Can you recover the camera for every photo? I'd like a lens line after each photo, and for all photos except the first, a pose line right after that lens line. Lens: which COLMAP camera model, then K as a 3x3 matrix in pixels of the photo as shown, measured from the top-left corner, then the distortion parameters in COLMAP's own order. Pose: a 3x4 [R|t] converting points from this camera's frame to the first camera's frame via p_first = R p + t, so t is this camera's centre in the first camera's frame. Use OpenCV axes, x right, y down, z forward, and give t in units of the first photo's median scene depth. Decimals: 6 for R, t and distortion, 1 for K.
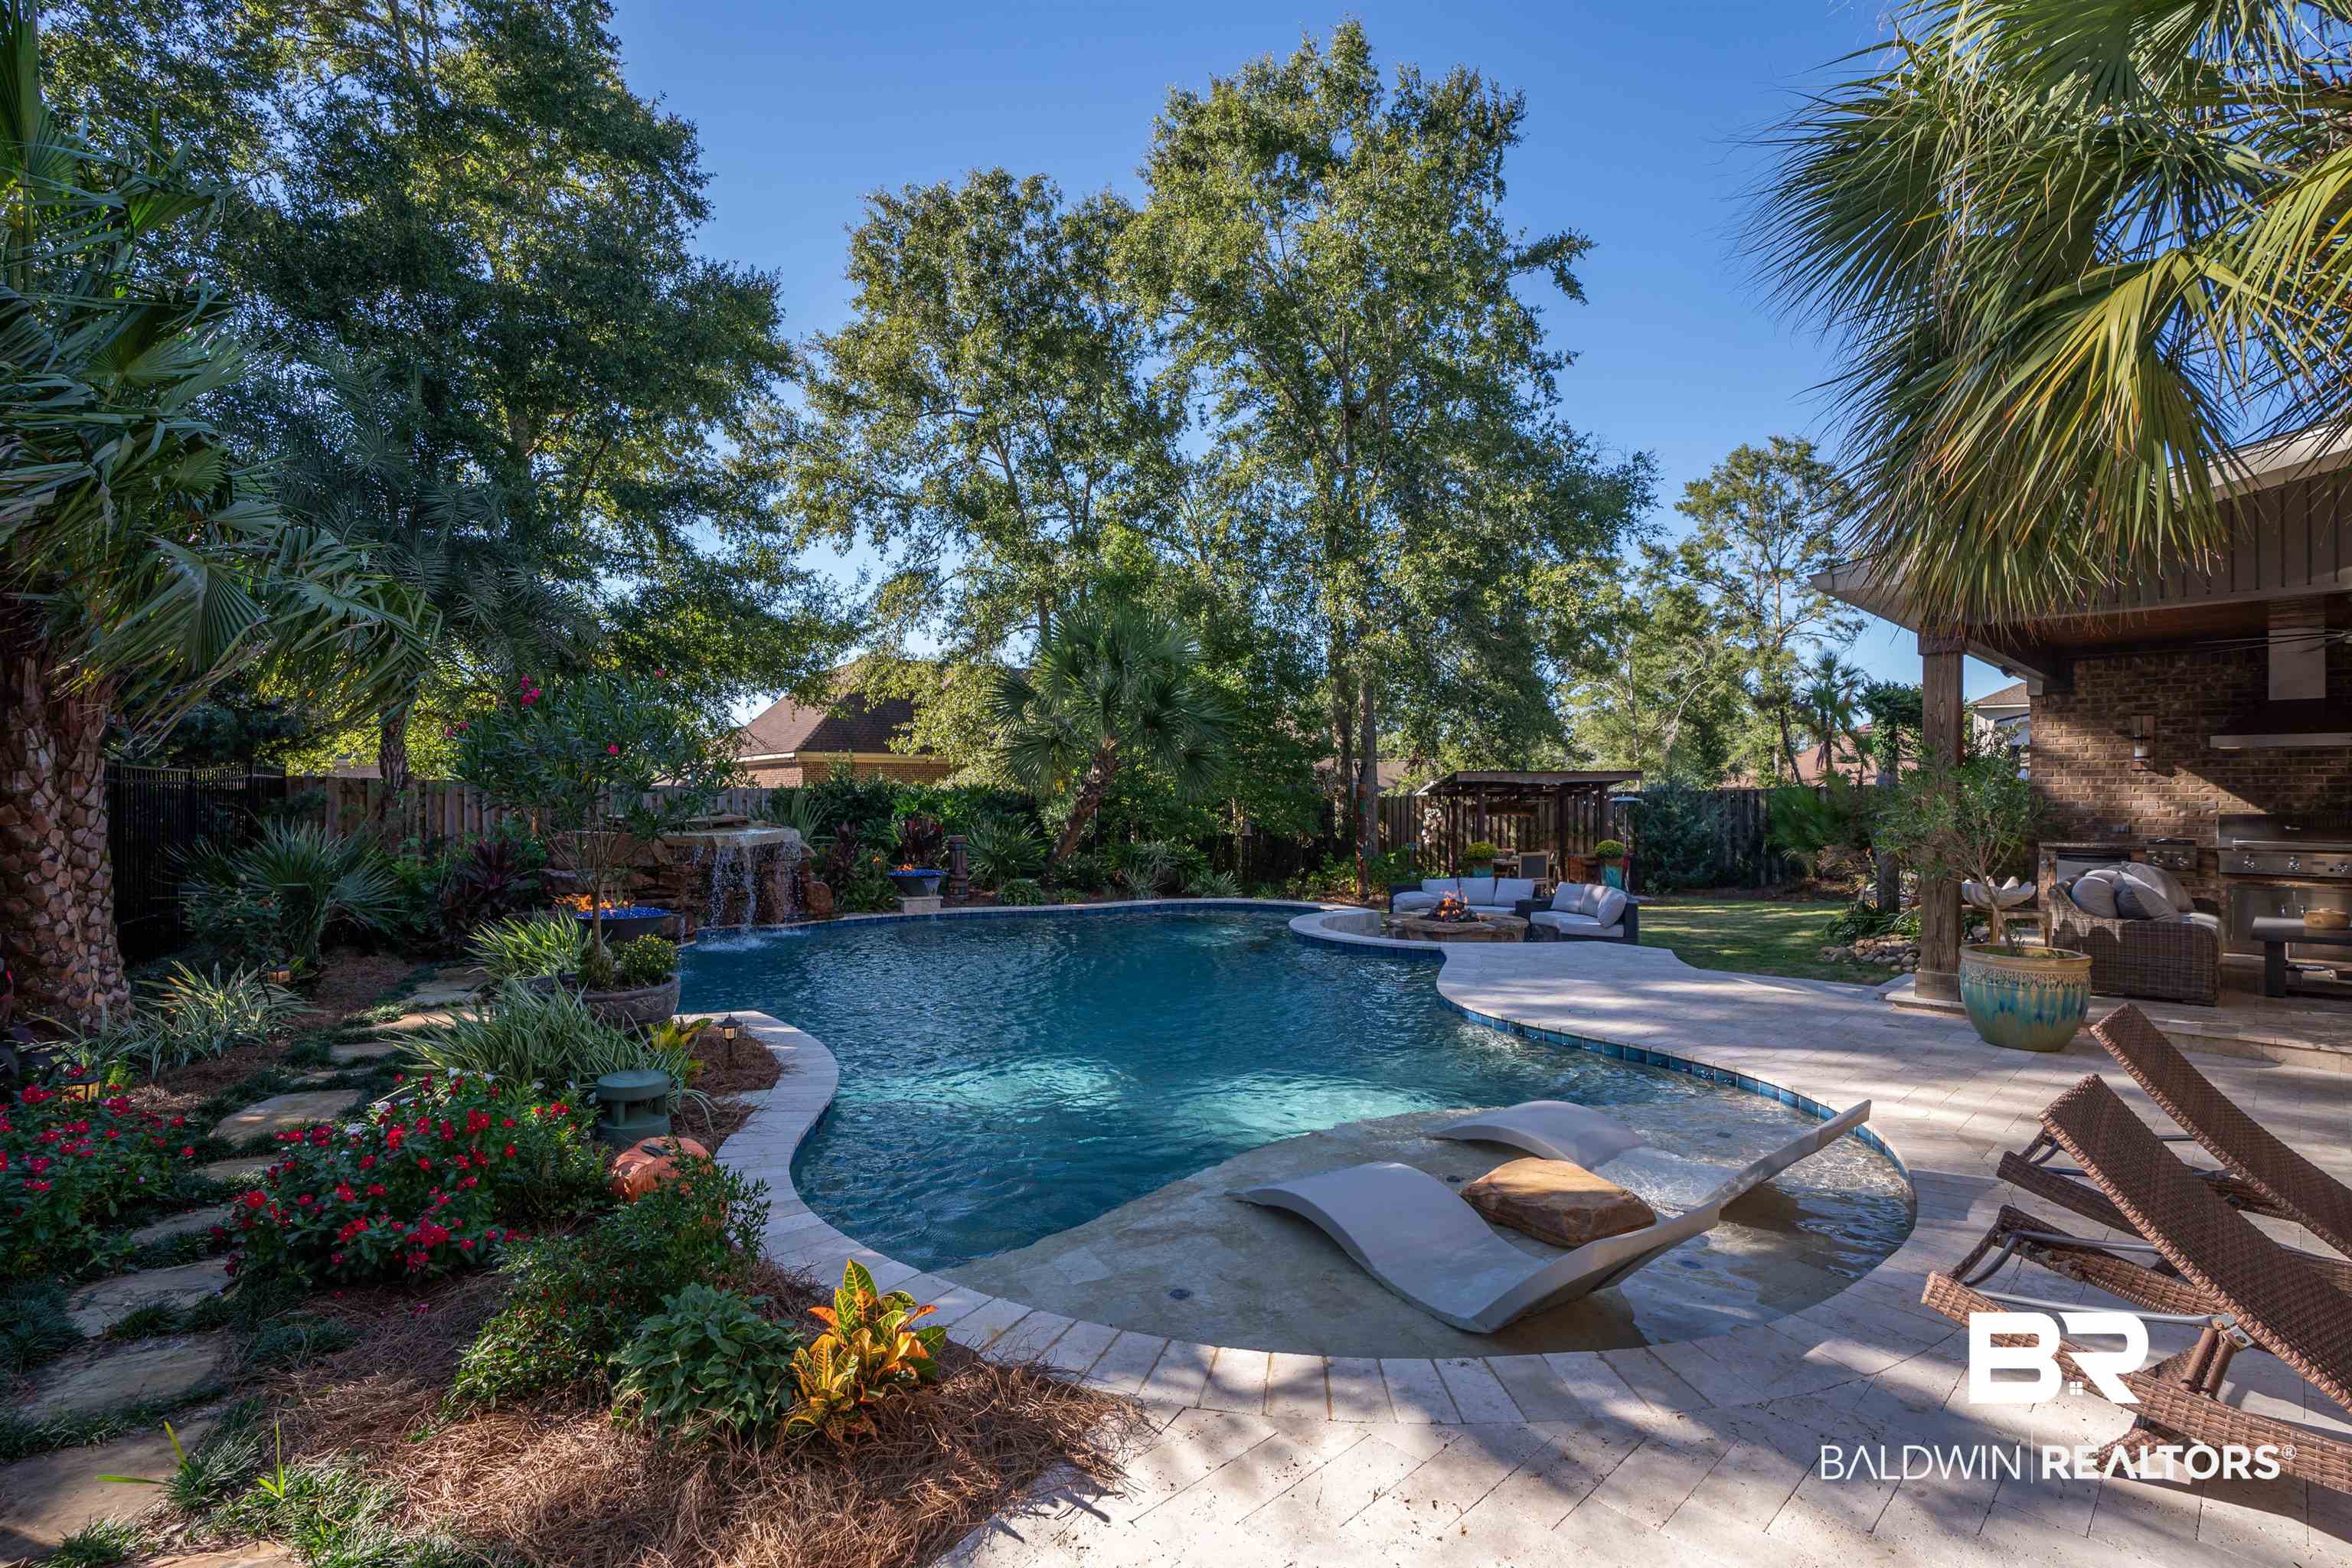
lens RADIAL K [[1060.4, 0, 1165.6], [0, 1060.4, 792.4], [0, 0, 1]] dist [-0.010732, 0.003228]
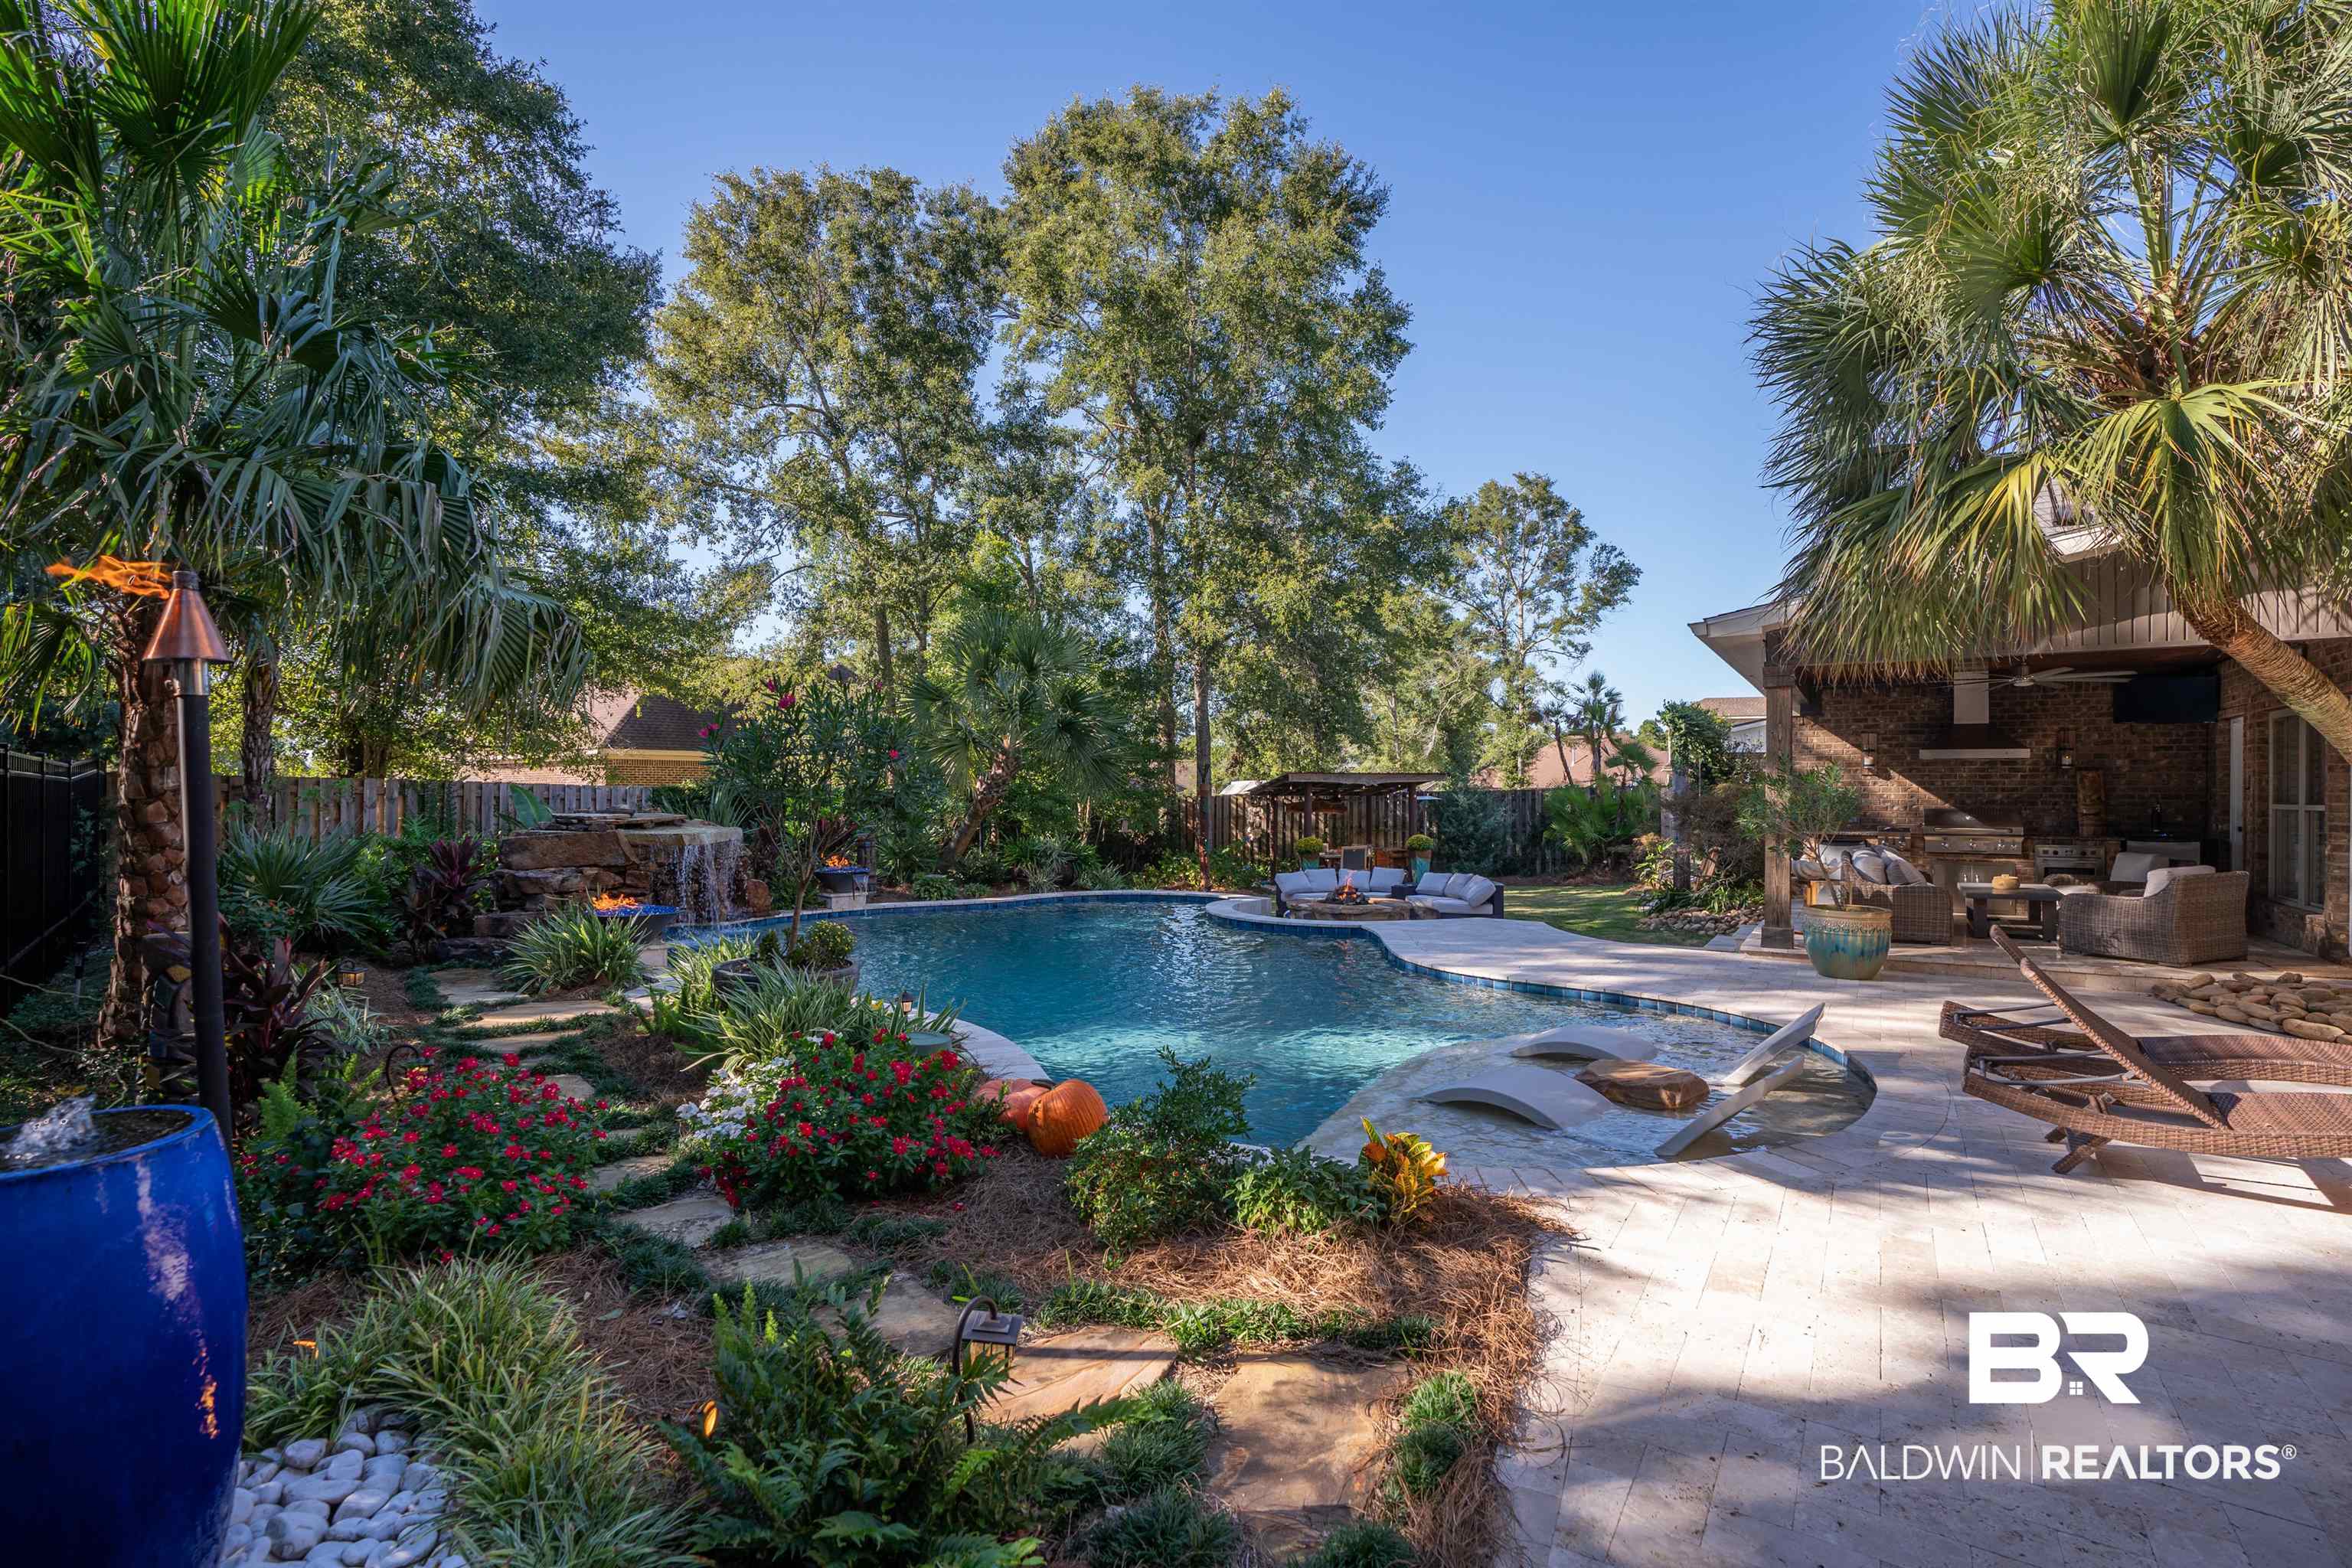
lens RADIAL K [[1060.4, 0, 1135.9], [0, 1060.4, 821.2], [0, 0, 1]] dist [-0.010732, 0.003228]
pose [[0.978081, -0.005310, 0.208156, -0.106955], [-0.000405, 0.999624, 0.027404, 0.000106], [-0.208224, -0.026887, 0.977712, -0.039851]]
